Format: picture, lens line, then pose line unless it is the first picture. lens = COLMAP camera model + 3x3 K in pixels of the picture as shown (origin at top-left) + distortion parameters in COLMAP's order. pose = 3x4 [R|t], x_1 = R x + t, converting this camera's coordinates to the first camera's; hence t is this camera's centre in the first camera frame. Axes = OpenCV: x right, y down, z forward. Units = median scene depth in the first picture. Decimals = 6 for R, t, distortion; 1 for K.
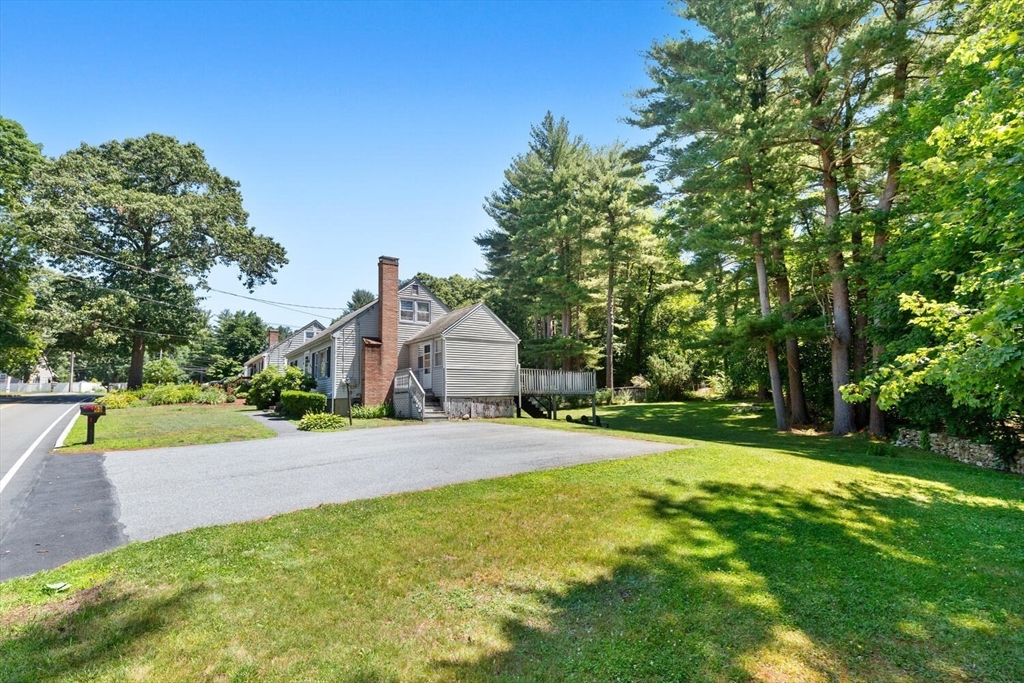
lens RADIAL K [[472.5, 0, 511.6], [0, 472.5, 345.6], [0, 0, 1]] dist [0.001428, 0.000080]
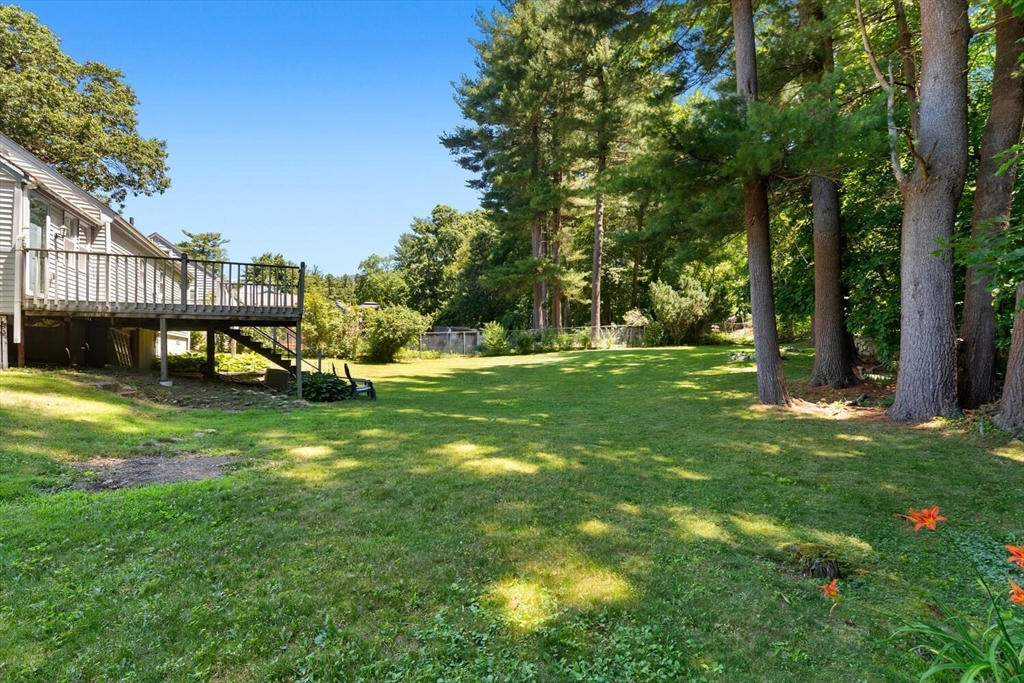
lens RADIAL K [[472.5, 0, 511.6], [0, 472.5, 345.6], [0, 0, 1]] dist [0.001428, 0.000080]
pose [[0.989170, 0.002652, -0.146748, 0.187184], [0.013789, 0.993735, 0.110906, 0.035016], [0.146123, -0.111729, 0.982937, 0.252413]]
